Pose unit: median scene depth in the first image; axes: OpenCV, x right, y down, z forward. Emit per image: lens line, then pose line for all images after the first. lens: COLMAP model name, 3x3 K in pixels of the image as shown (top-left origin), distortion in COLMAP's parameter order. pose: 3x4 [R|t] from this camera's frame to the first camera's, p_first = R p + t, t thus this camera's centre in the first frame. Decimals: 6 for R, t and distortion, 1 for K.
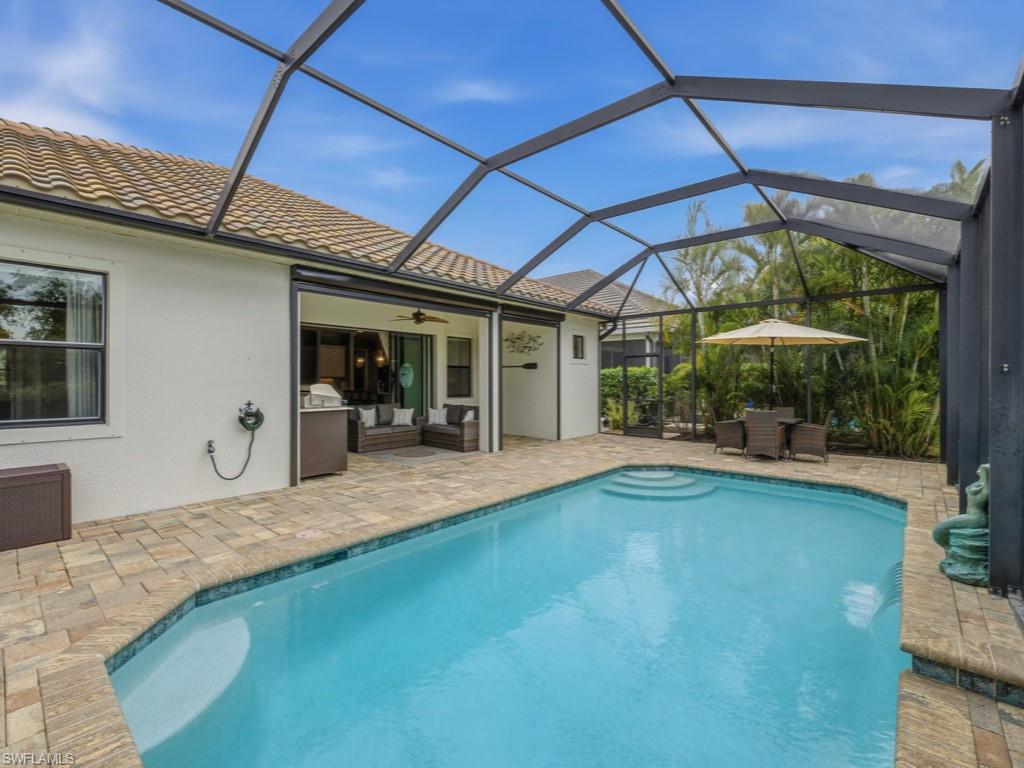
lens RADIAL K [[460.0, 0, 508.3], [0, 460.0, 378.7], [0, 0, 1]] dist [-0.000846, -0.000423]
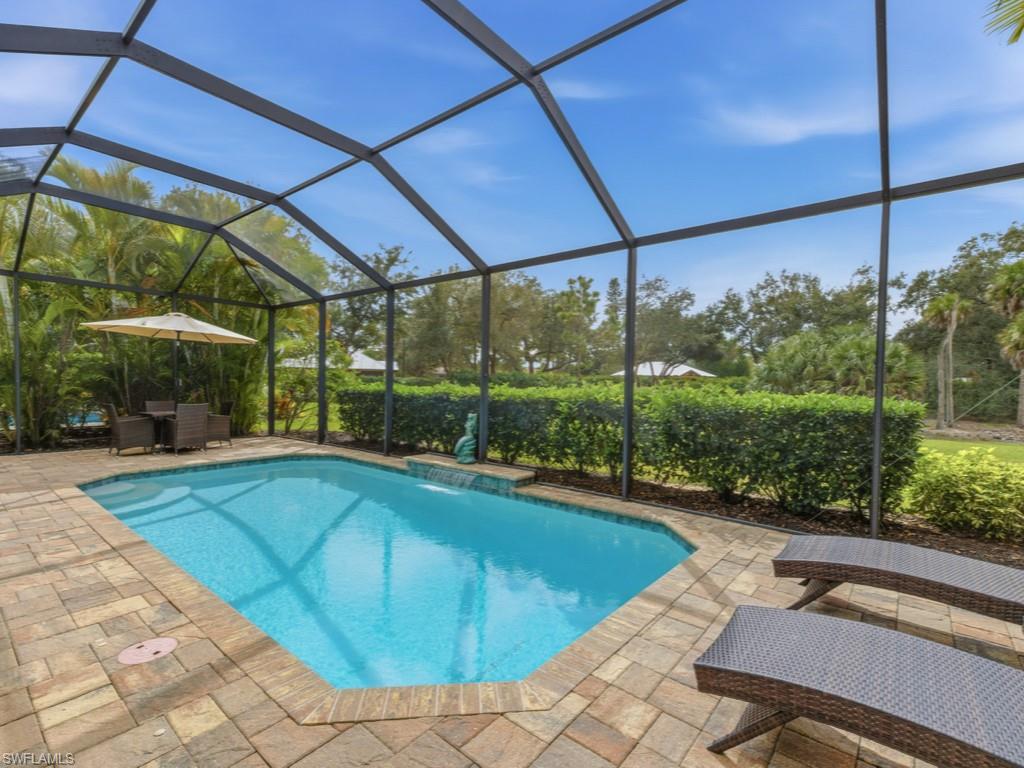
lens RADIAL K [[488.2, 0, 512.0], [0, 488.2, 384.0], [0, 0, 1]] dist [0.025334, -0.000169]
pose [[-0.019948, -0.008001, 0.999769, -0.914574], [-0.017508, 0.999817, 0.007653, 0.006944], [-0.999648, -0.017351, -0.020085, 0.516550]]
